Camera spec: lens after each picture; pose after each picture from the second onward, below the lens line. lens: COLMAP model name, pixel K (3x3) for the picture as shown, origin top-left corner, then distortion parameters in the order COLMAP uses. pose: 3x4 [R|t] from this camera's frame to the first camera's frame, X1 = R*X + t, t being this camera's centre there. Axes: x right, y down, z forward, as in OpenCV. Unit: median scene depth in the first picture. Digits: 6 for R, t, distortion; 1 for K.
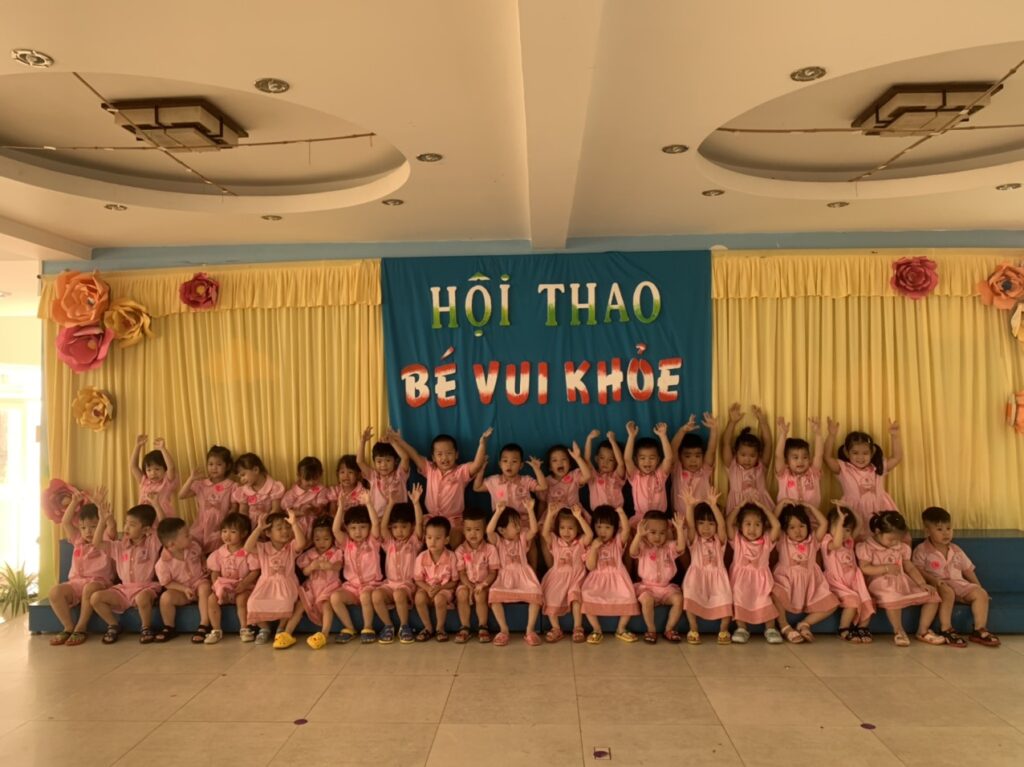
lens RADIAL K [[791.5, 0, 515.1], [0, 791.5, 384.3], [0, 0, 1]] dist [0.005108, -0.007071]
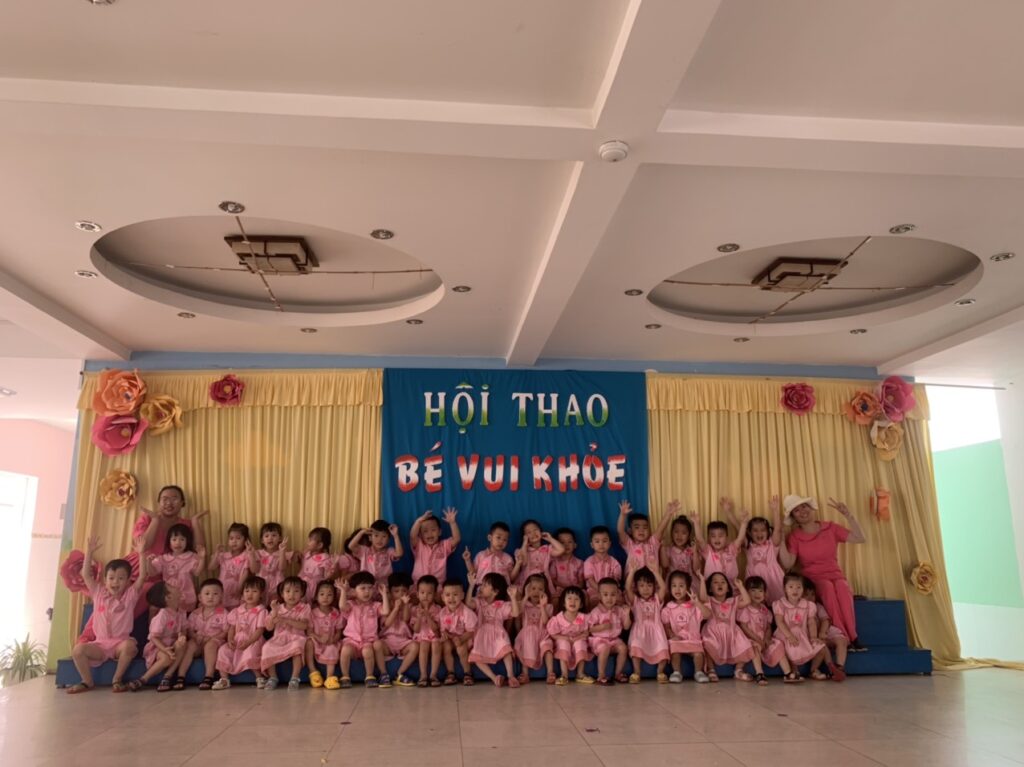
lens RADIAL K [[791.5, 0, 512.3], [0, 791.5, 382.3], [0, 0, 1]] dist [0.005108, -0.007071]
pose [[0.992339, 0.038810, 0.117288, -0.118399], [-0.016885, 0.983072, -0.182440, 0.084694], [-0.122383, 0.179062, 0.976196, -0.223712]]
